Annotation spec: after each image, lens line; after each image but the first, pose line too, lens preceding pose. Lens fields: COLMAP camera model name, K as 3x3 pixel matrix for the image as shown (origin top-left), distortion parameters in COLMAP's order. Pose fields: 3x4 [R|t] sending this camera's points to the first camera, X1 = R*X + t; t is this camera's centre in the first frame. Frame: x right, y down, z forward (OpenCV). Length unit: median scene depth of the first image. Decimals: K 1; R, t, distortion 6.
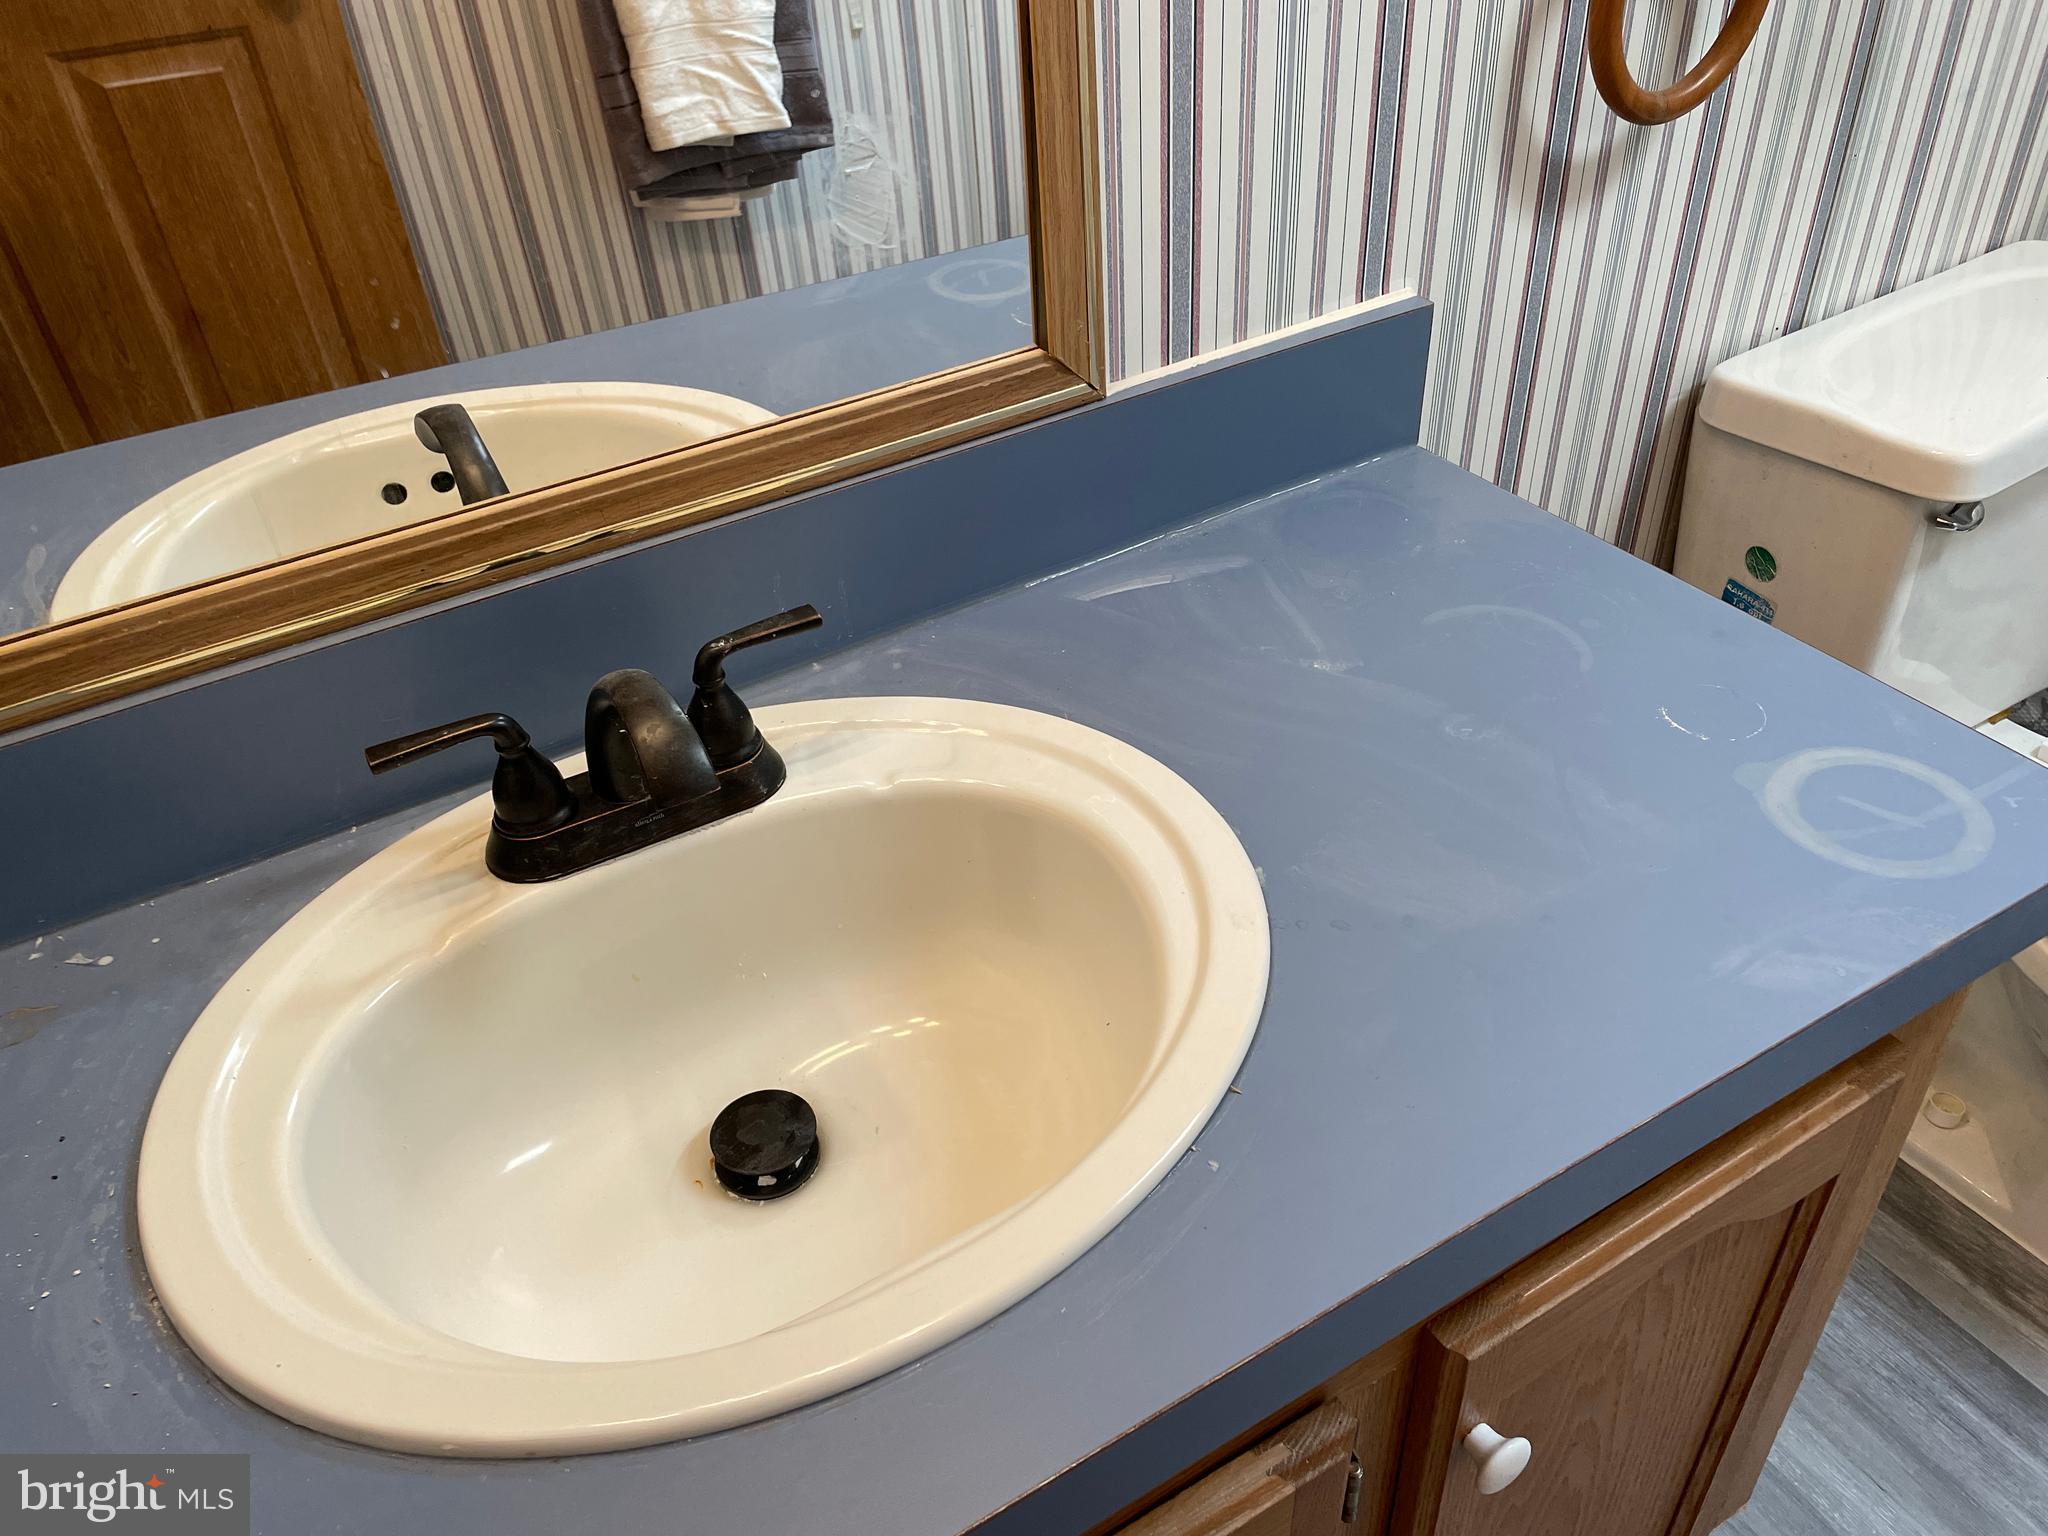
lens RADIAL K [[1545.6, 0, 1023.9], [0, 1545.6, 757.6], [0, 0, 1]] dist [0.052887, -0.082532]
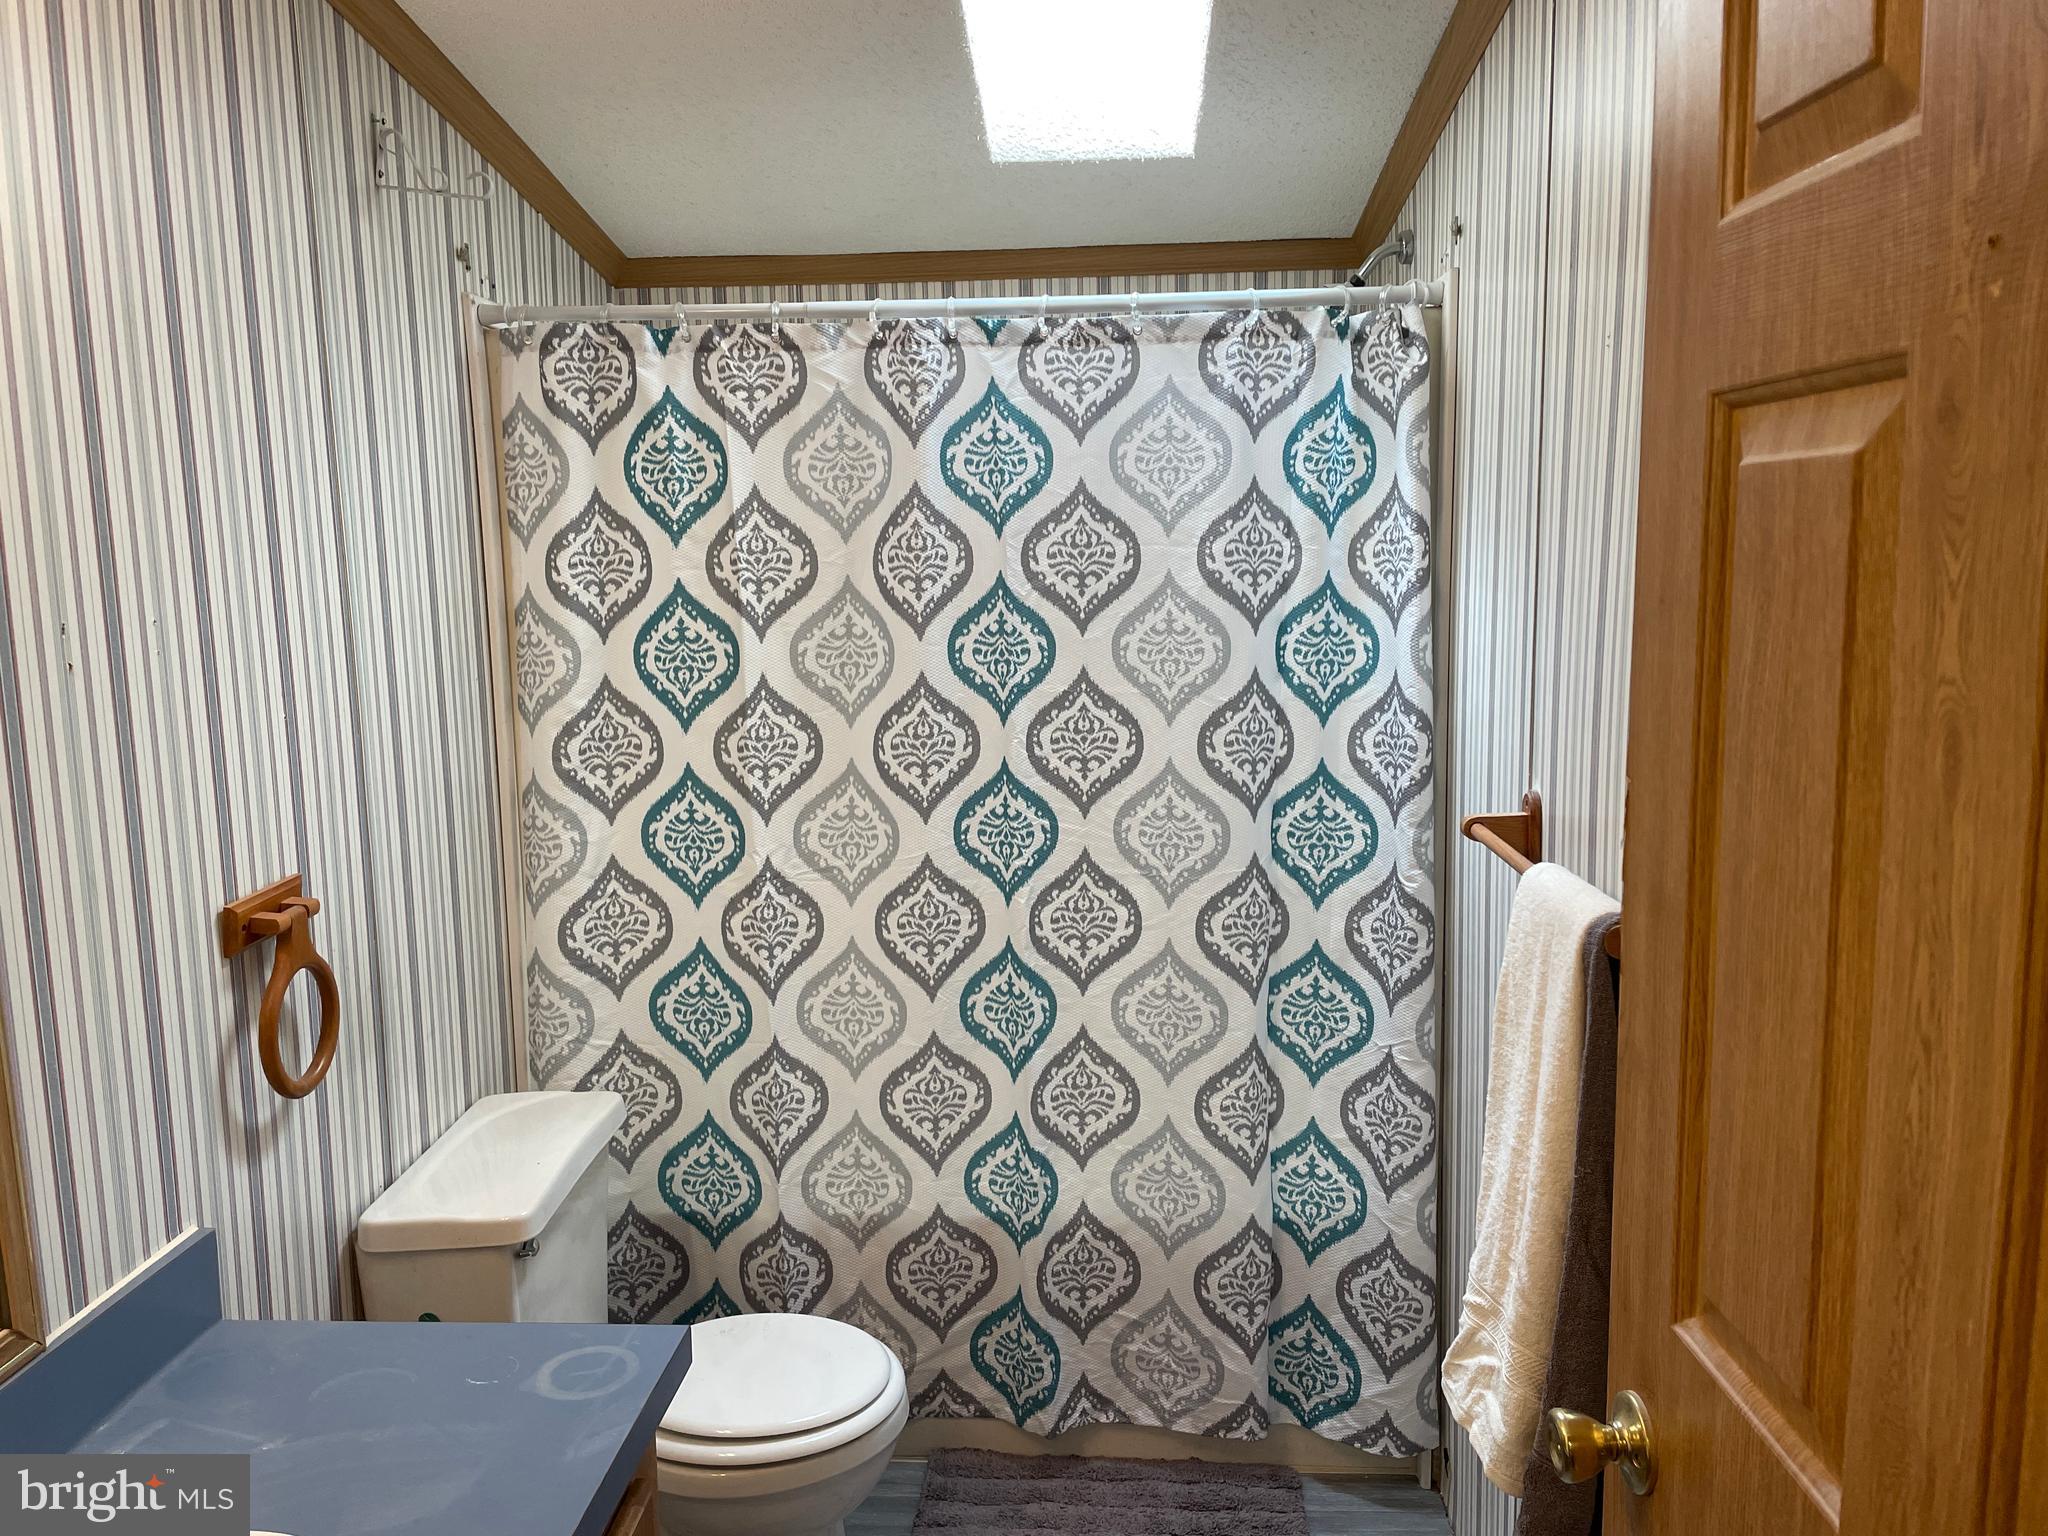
lens RADIAL K [[1545.6, 0, 1019.8], [0, 1545.6, 762.9], [0, 0, 1]] dist [0.052887, -0.082532]
pose [[0.550043, -0.063637, 0.832708, -0.581928], [0.488962, 0.832864, -0.259333, 0.128766], [-0.677030, 0.549807, 0.489227, -0.604850]]
